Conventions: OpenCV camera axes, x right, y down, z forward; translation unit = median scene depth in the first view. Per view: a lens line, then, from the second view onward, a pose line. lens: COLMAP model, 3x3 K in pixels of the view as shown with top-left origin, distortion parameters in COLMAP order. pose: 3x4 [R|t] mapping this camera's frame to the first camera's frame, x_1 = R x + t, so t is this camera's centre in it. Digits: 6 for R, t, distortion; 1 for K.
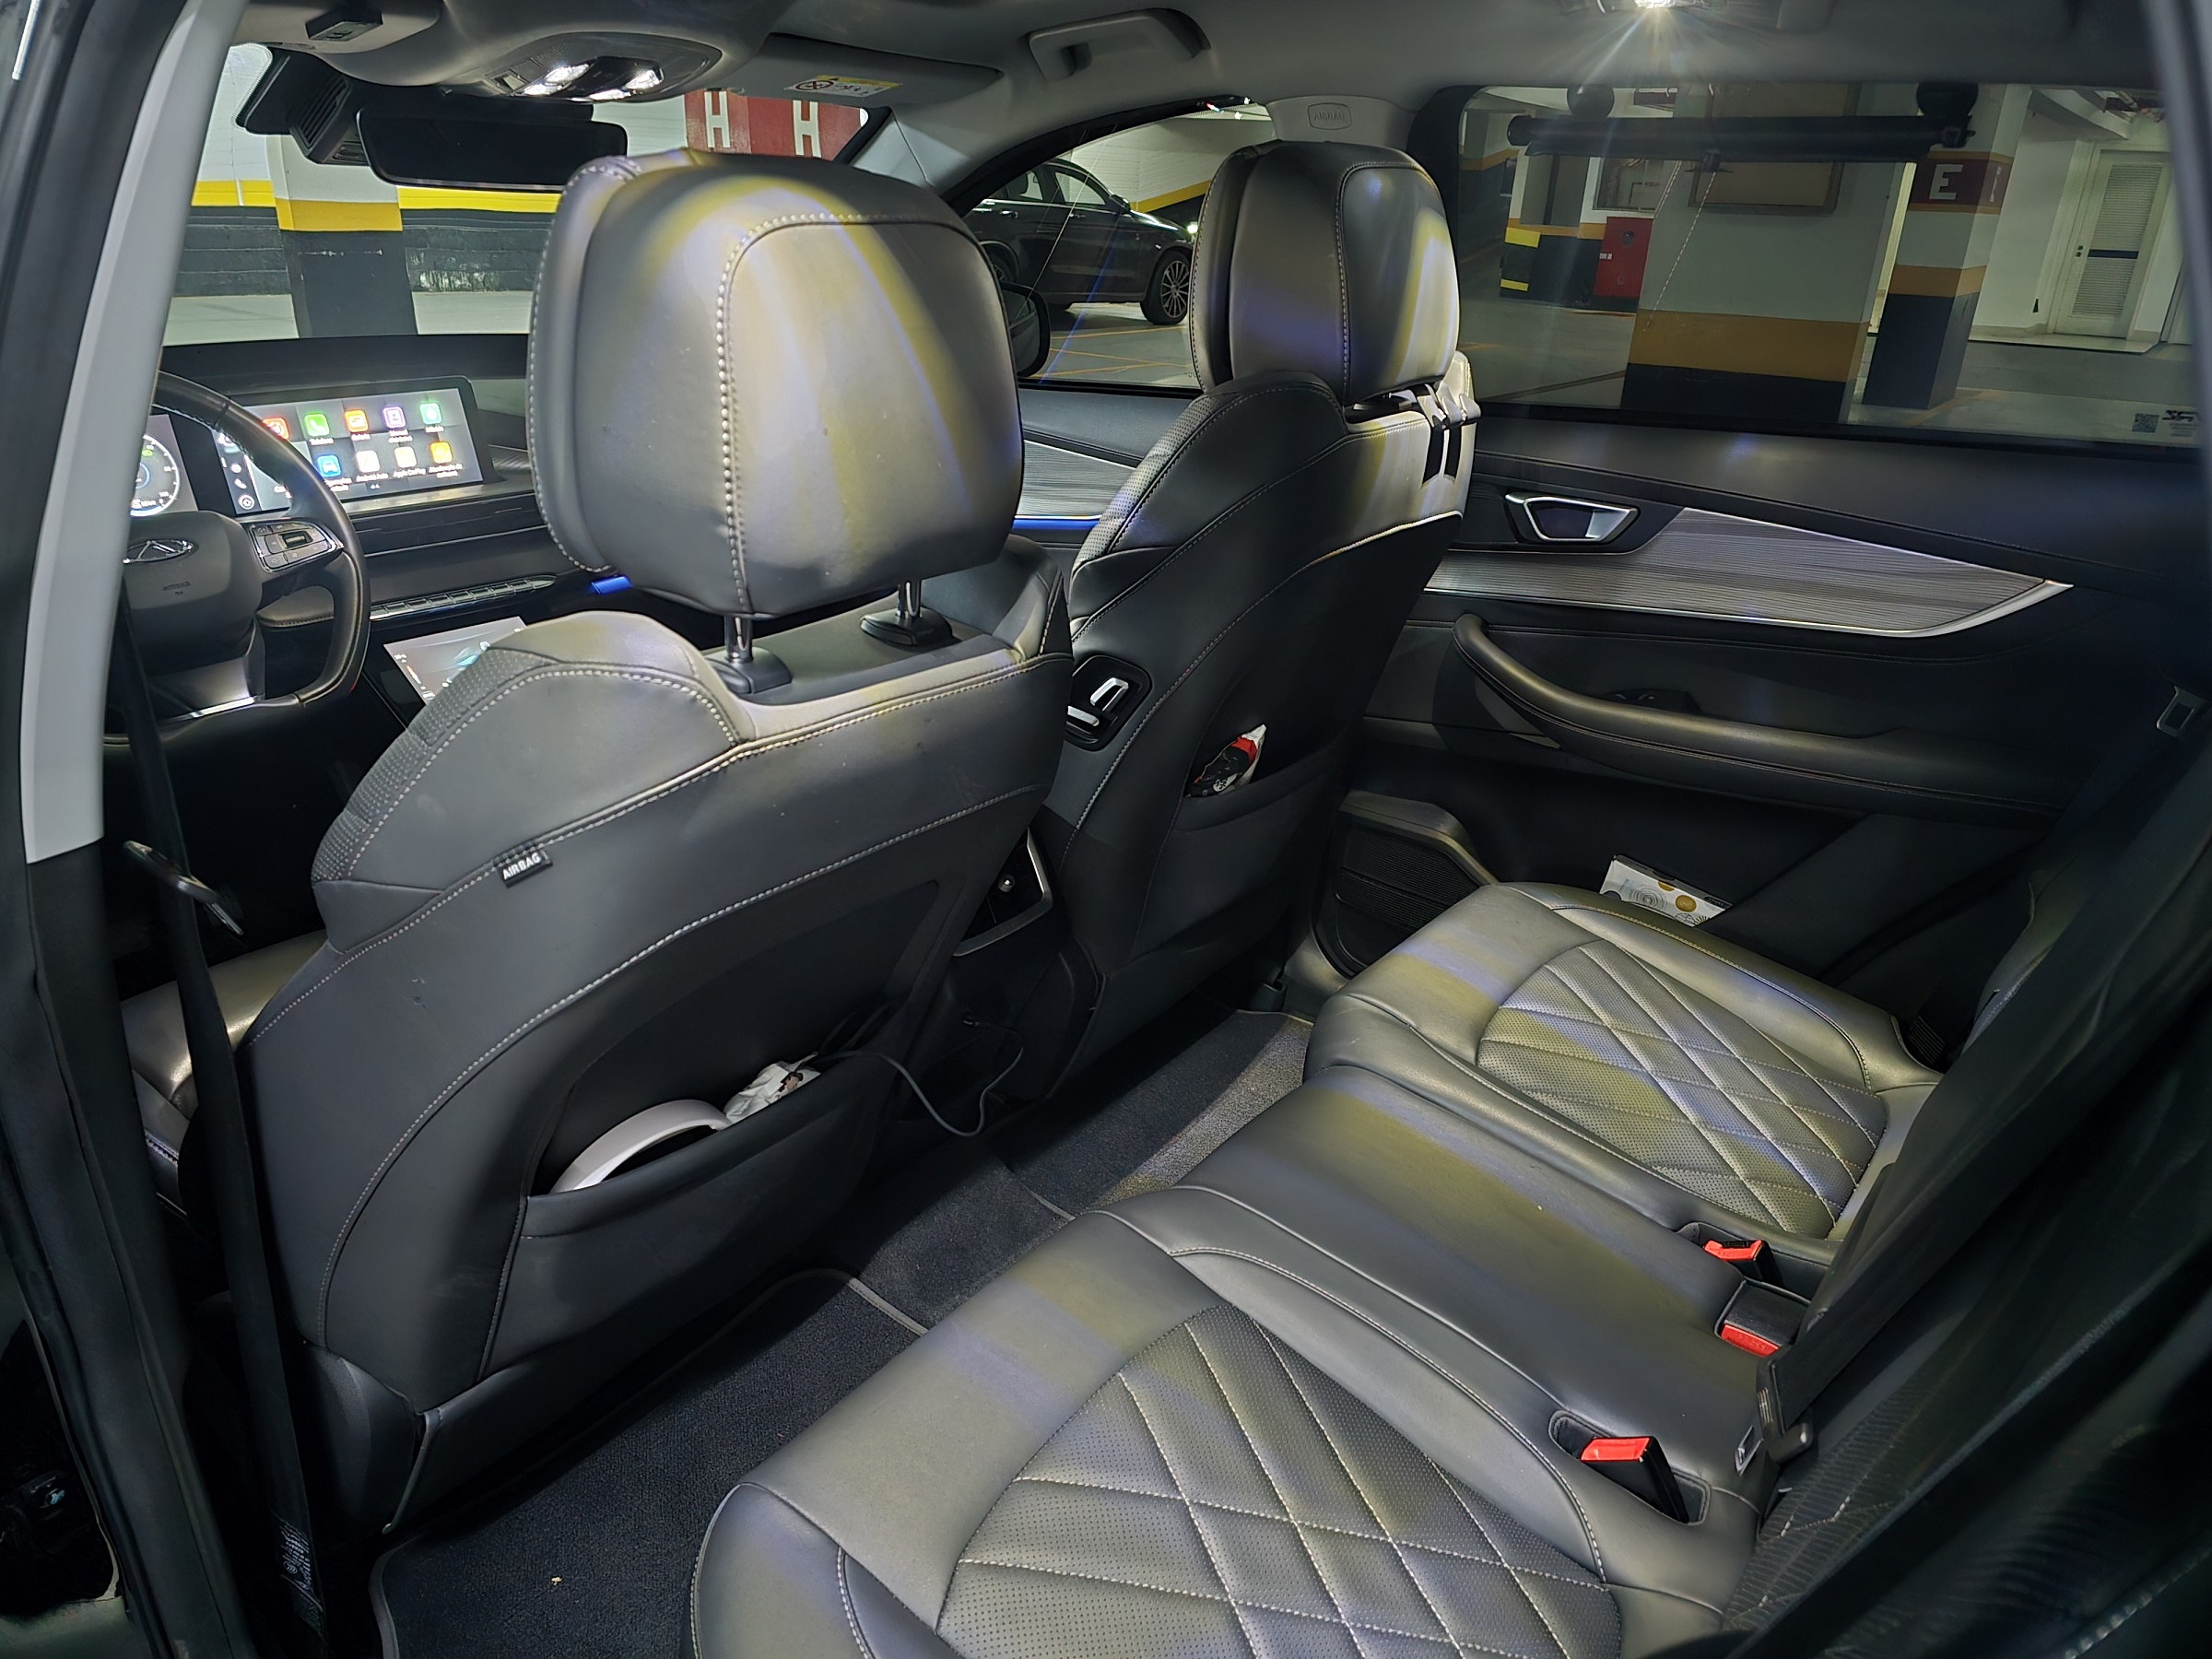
lens RADIAL K [[1532.0, 0, 1106.0], [0, 1532.0, 829.5], [0, 0, 1]] dist [0.076817, -0.066568]
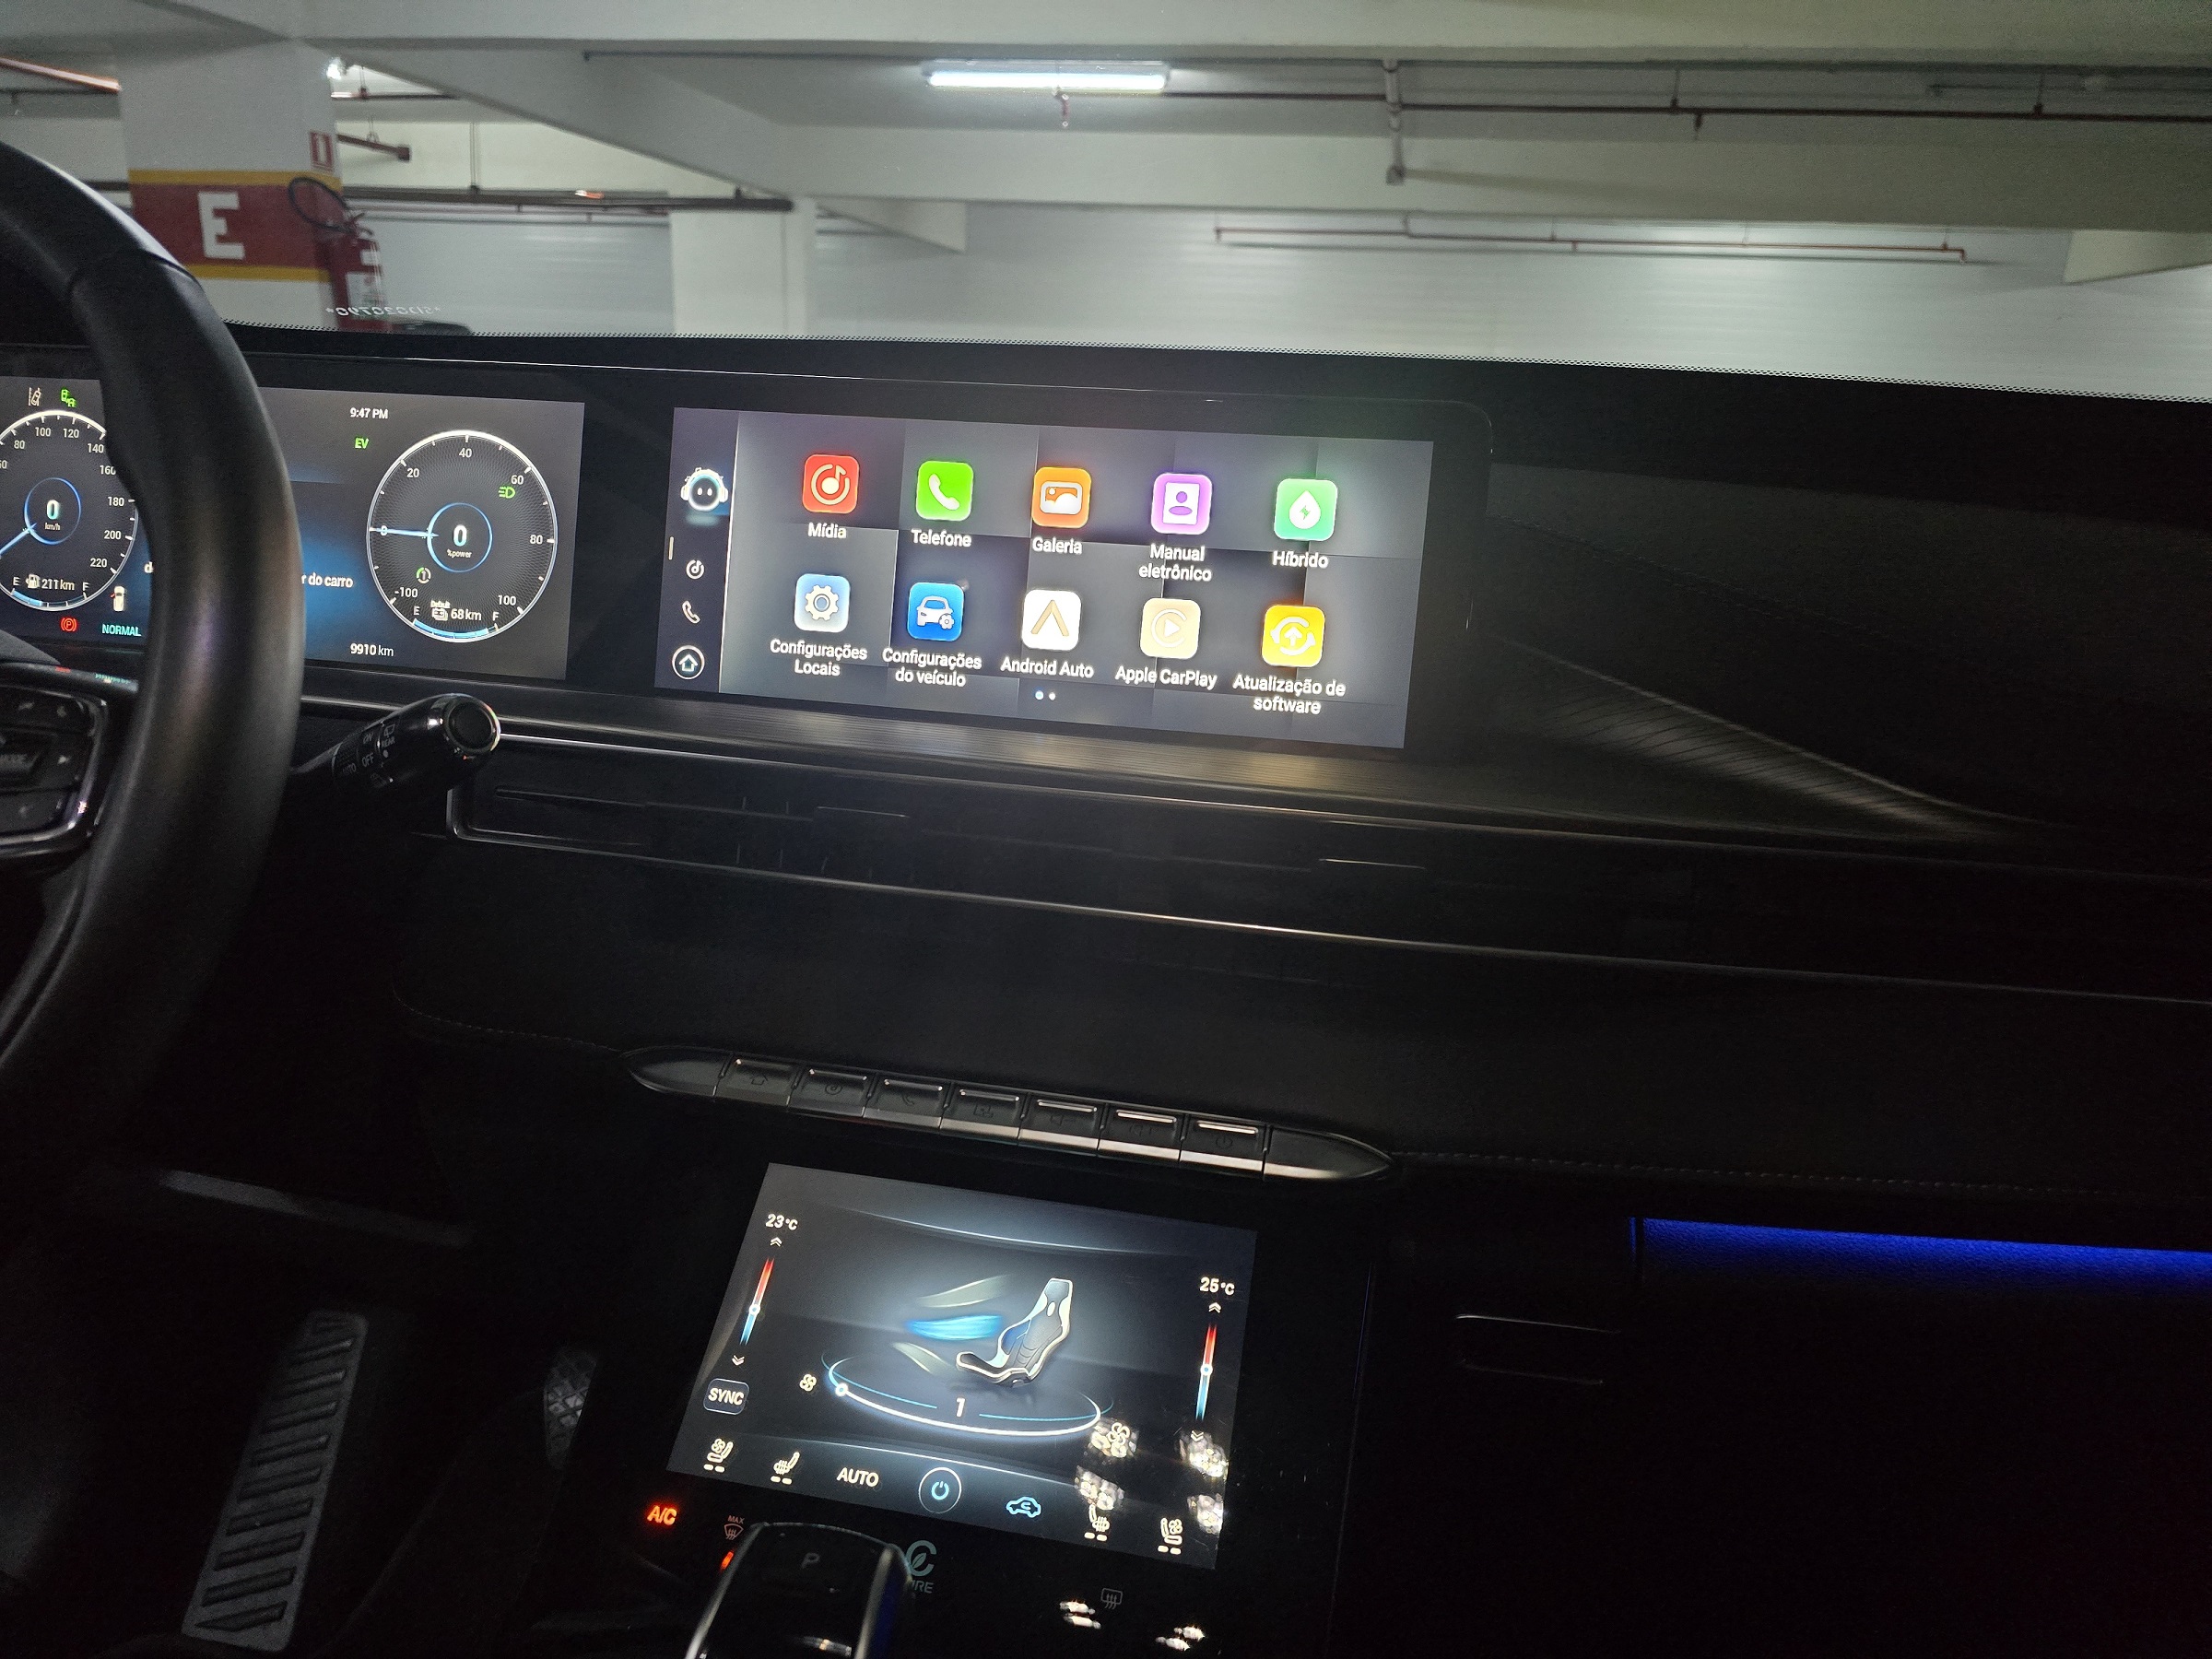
lens RADIAL K [[1532.0, 0, 1106.0], [0, 1532.0, 829.5], [0, 0, 1]] dist [0.076817, -0.066568]
pose [[0.424092, 0.238441, -0.873666, -0.179268], [-0.379997, 0.922535, 0.067321, -0.221210], [0.822039, 0.303440, 0.481846, 0.866149]]
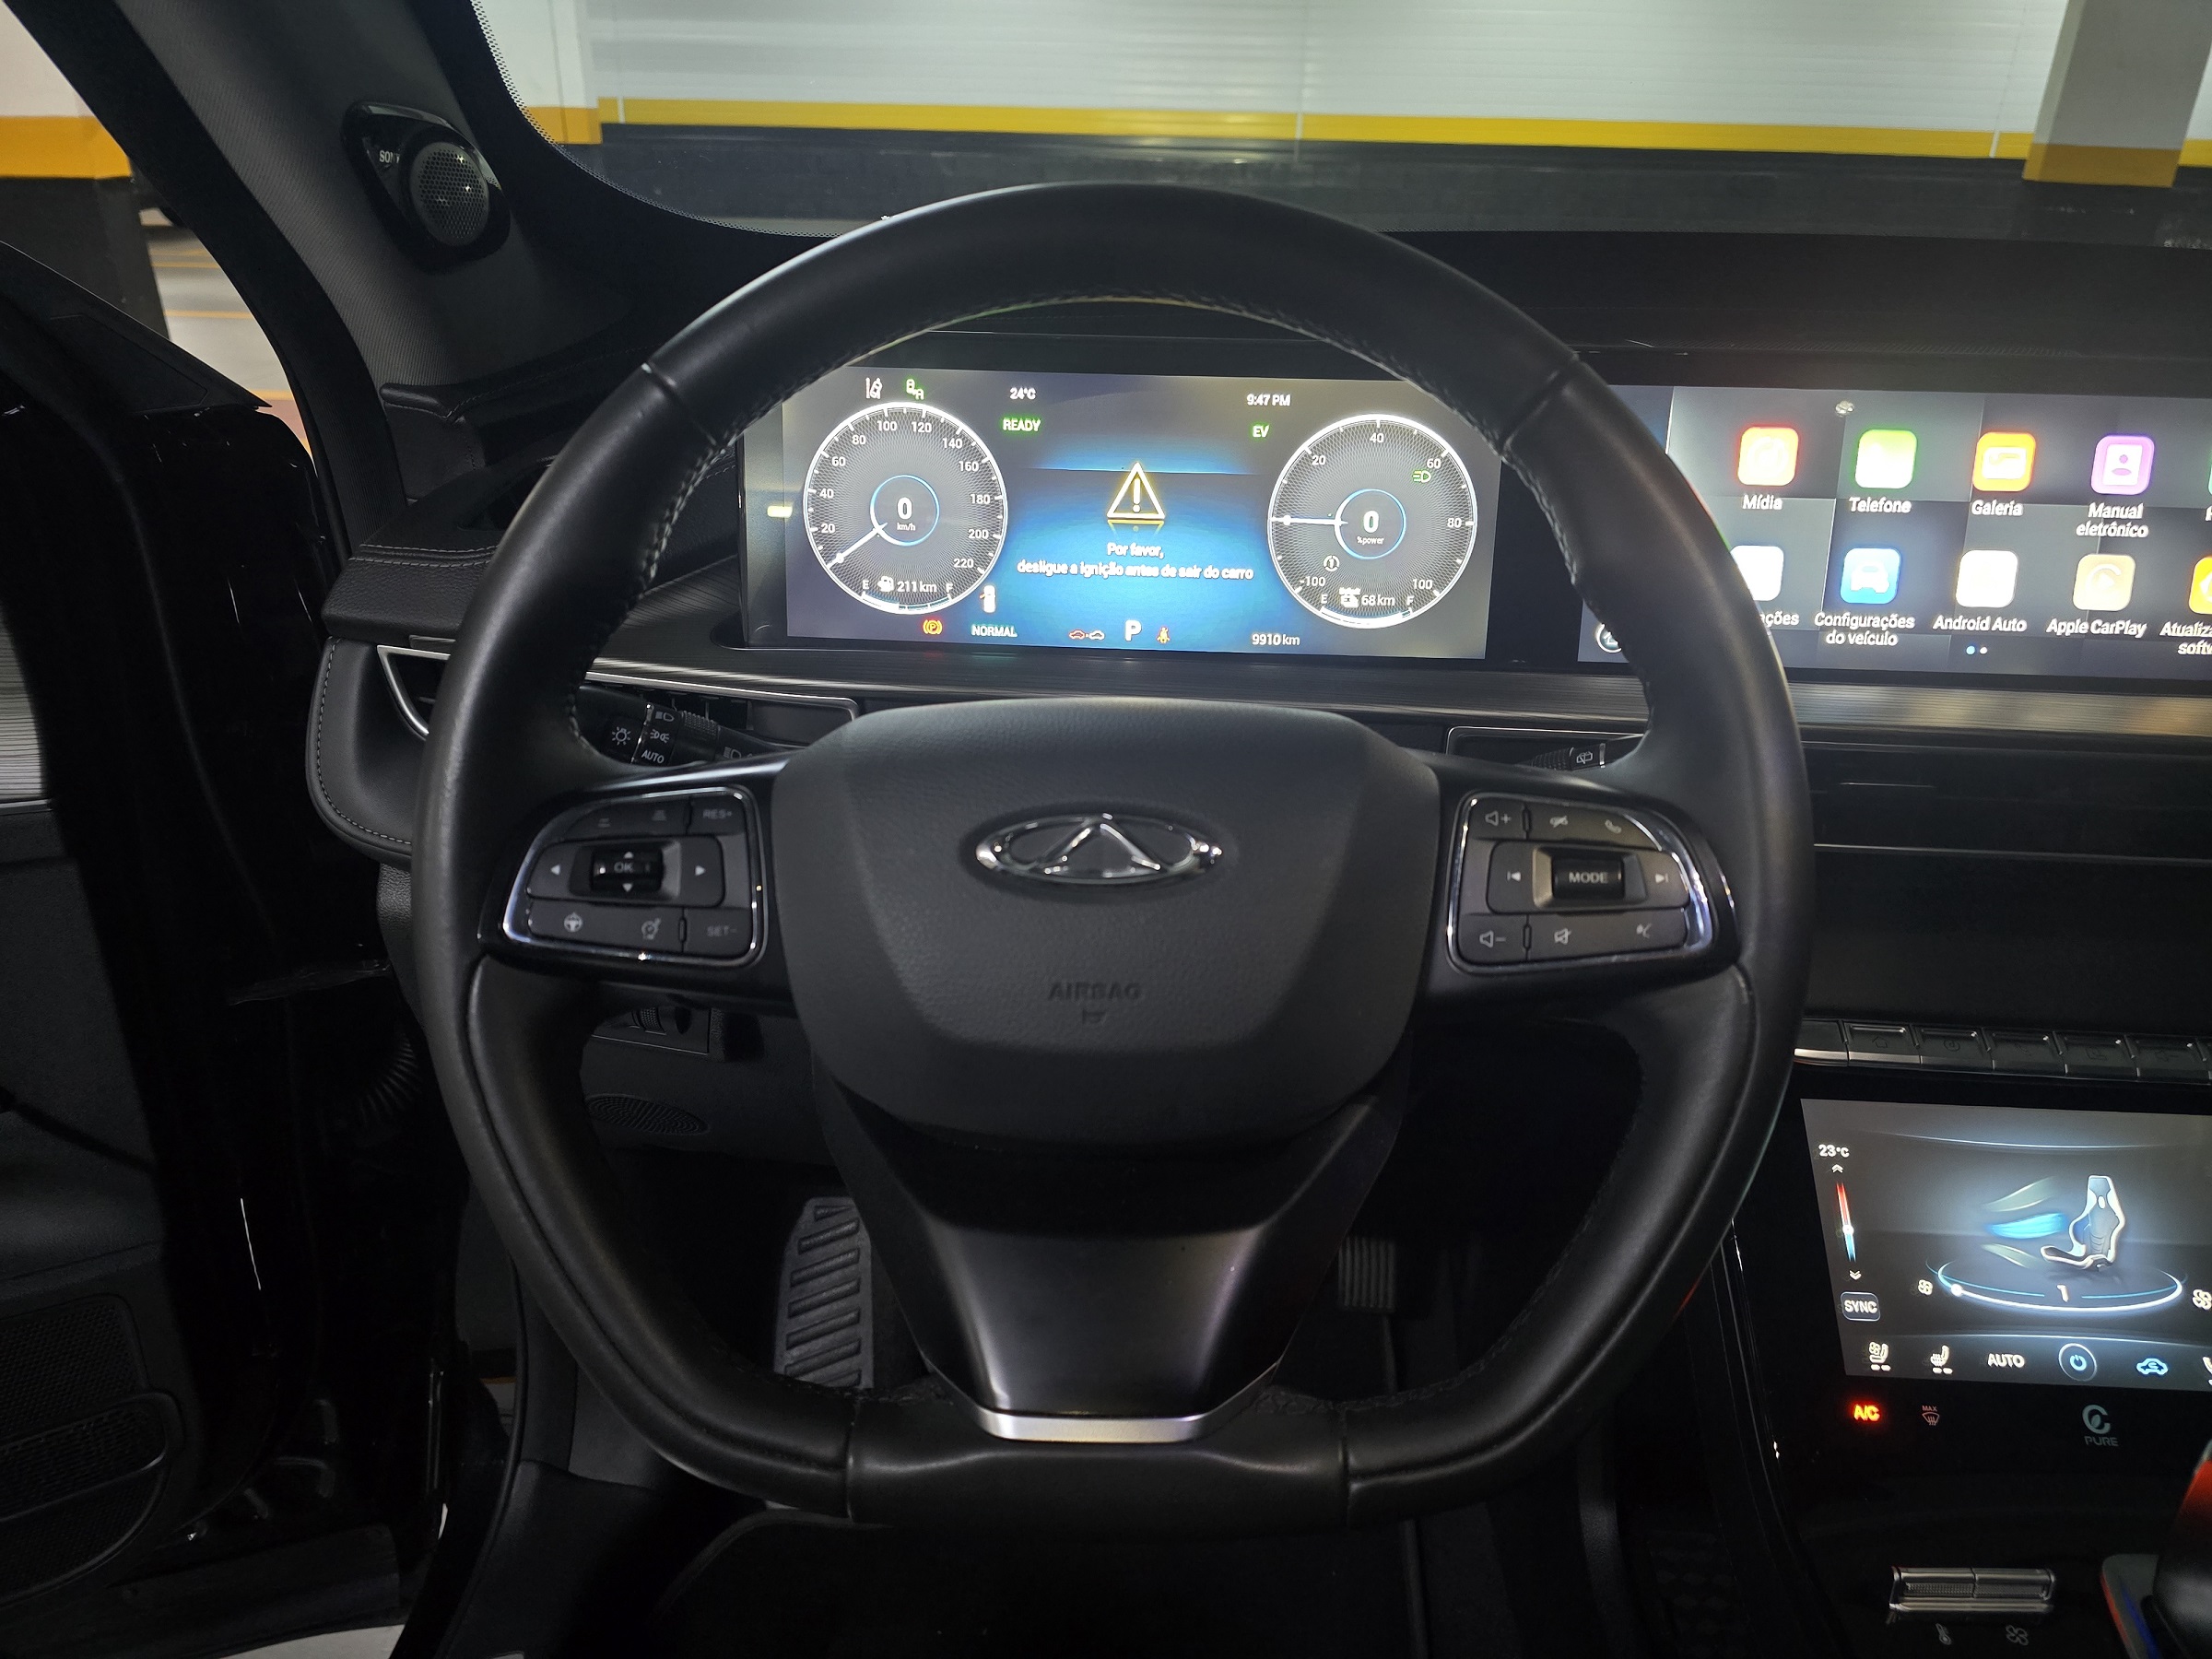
lens RADIAL K [[1532.0, 0, 1106.0], [0, 1532.0, 829.5], [0, 0, 1]] dist [0.076817, -0.066568]
pose [[0.578408, 0.341019, -0.741047, -0.310500], [-0.328190, 0.928945, 0.171325, -0.179223], [0.746817, 0.144108, 0.649228, 0.634914]]
